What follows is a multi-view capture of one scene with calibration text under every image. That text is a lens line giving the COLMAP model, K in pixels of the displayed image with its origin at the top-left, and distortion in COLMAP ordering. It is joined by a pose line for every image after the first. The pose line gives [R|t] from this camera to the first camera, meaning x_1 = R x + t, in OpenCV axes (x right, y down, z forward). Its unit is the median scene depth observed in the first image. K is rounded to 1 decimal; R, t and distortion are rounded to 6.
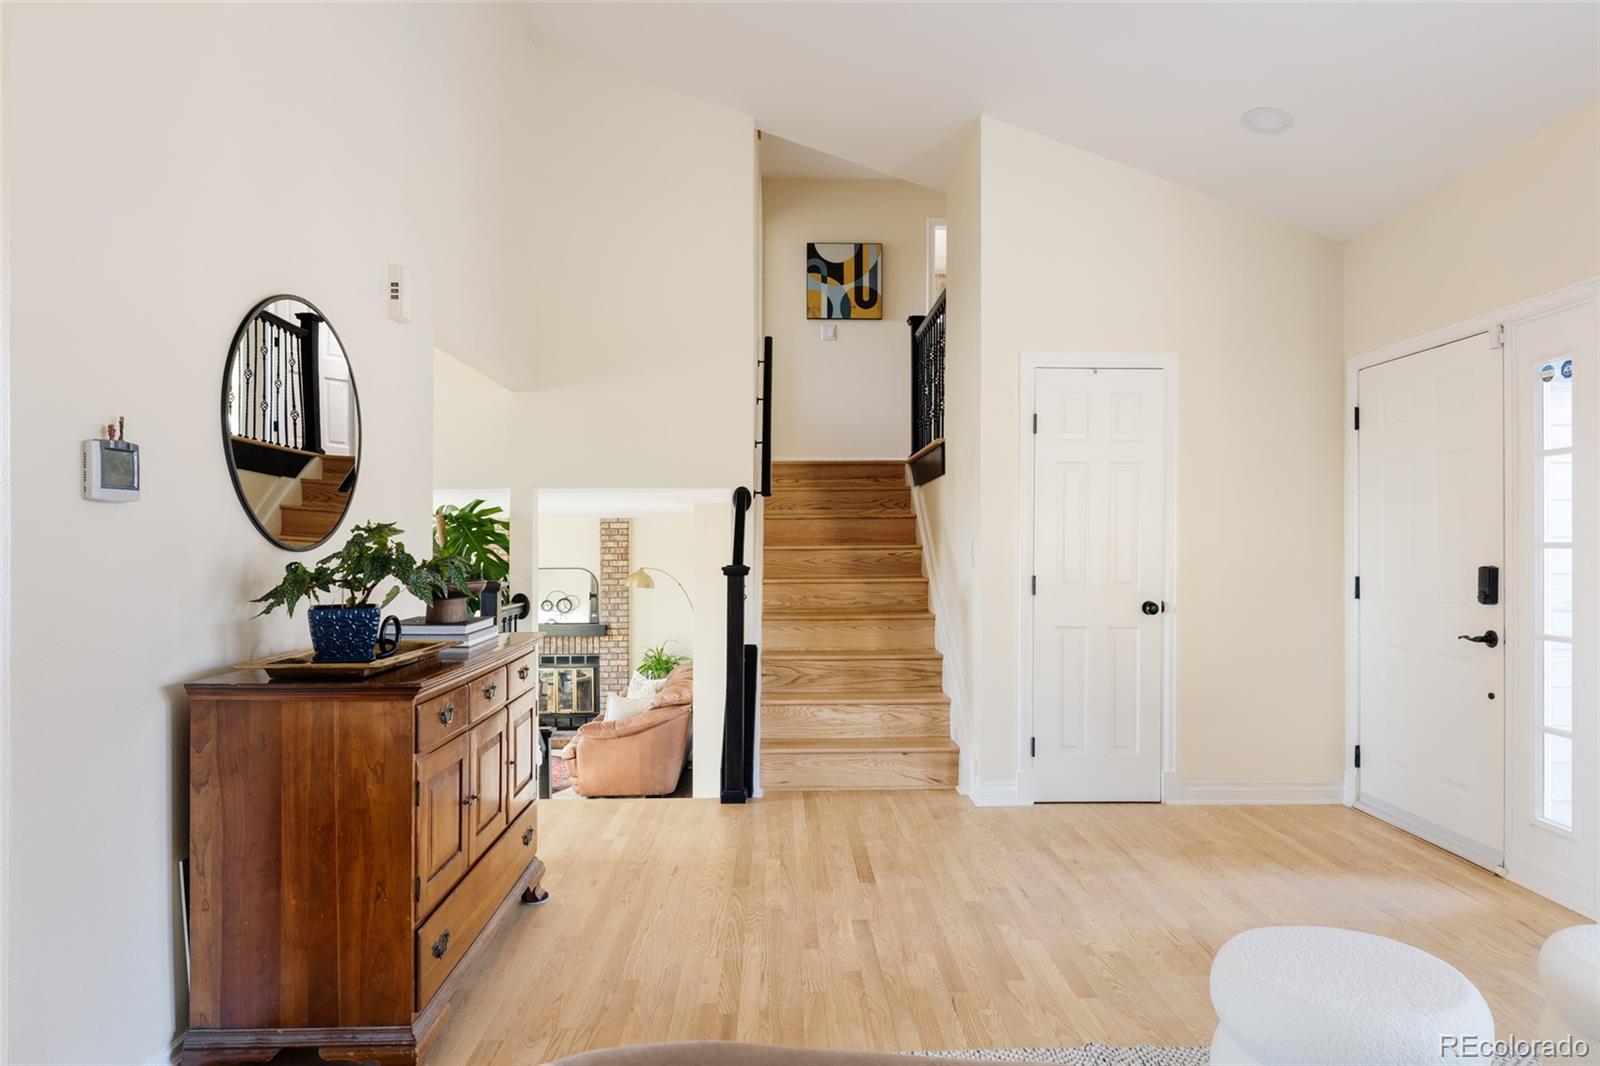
lens RADIAL K [[977.1, 0, 807.5], [0, 977.1, 547.7], [0, 0, 1]] dist [0.026335, 0.001147]
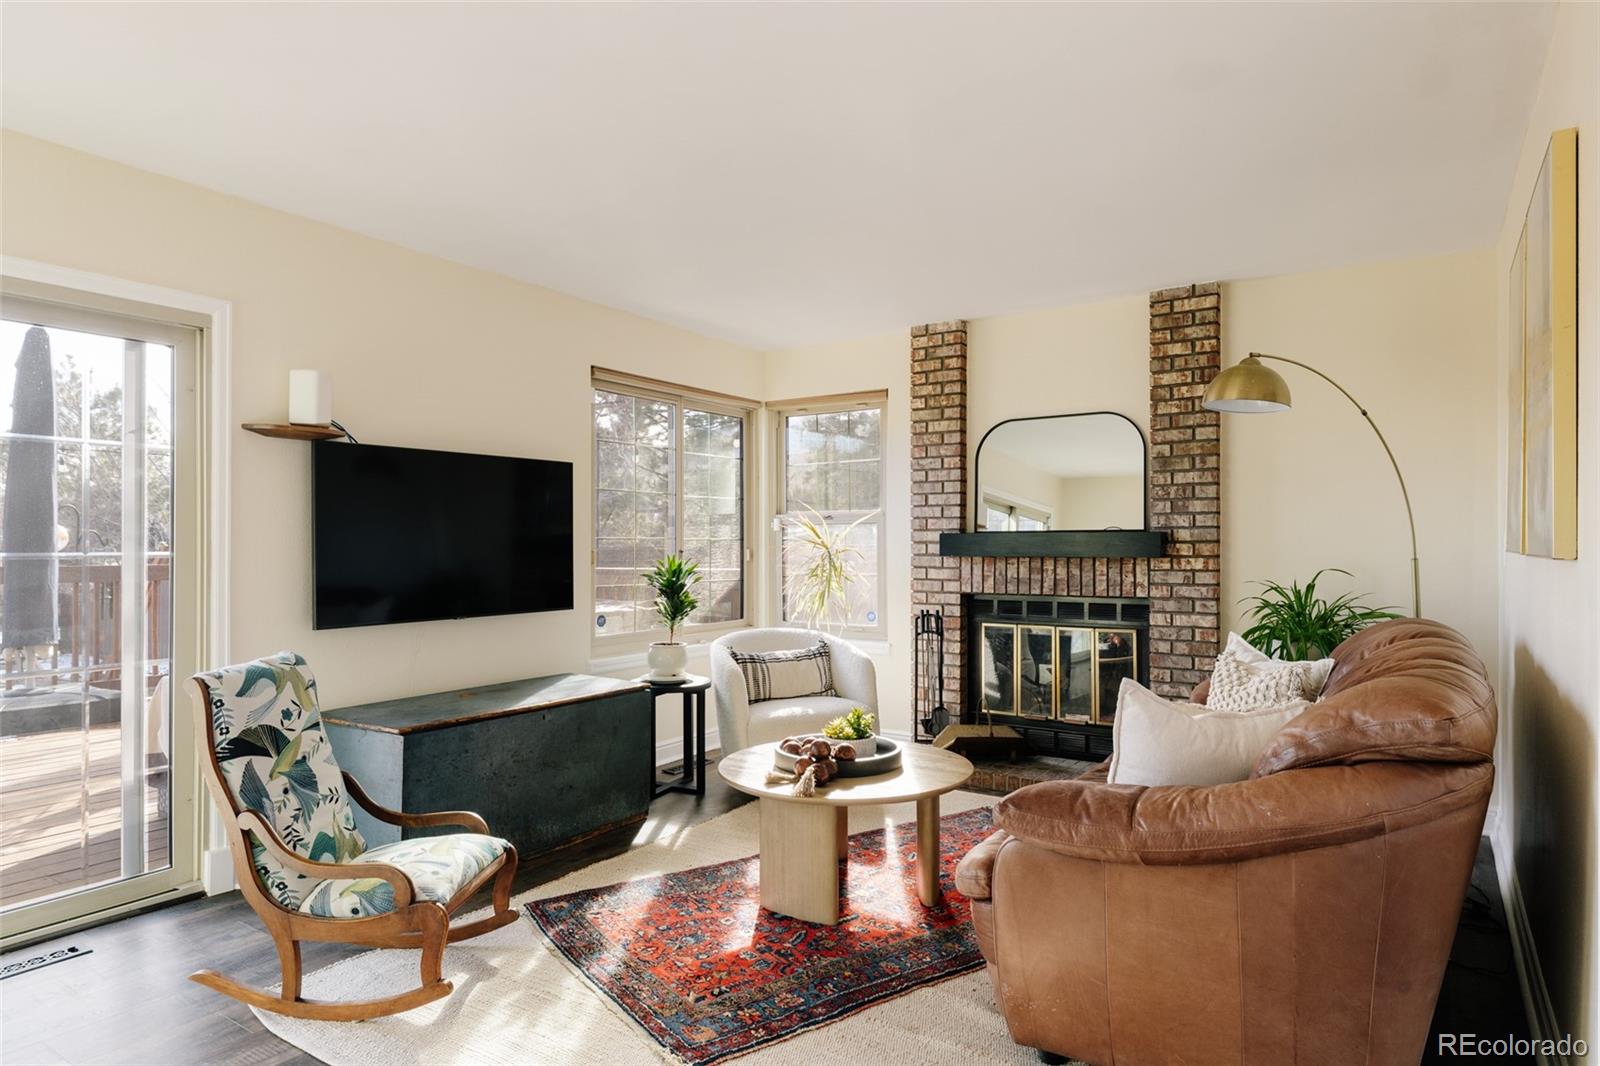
lens RADIAL K [[902.4, 0, 811.7], [0, 902.4, 545.8], [0, 0, 1]] dist [-0.000366, 0.003360]
pose [[0.811500, -0.000582, -0.584352, -0.097293], [-0.002201, 0.999989, -0.004053, 0.086593], [0.584348, 0.004575, 0.811490, 0.577705]]
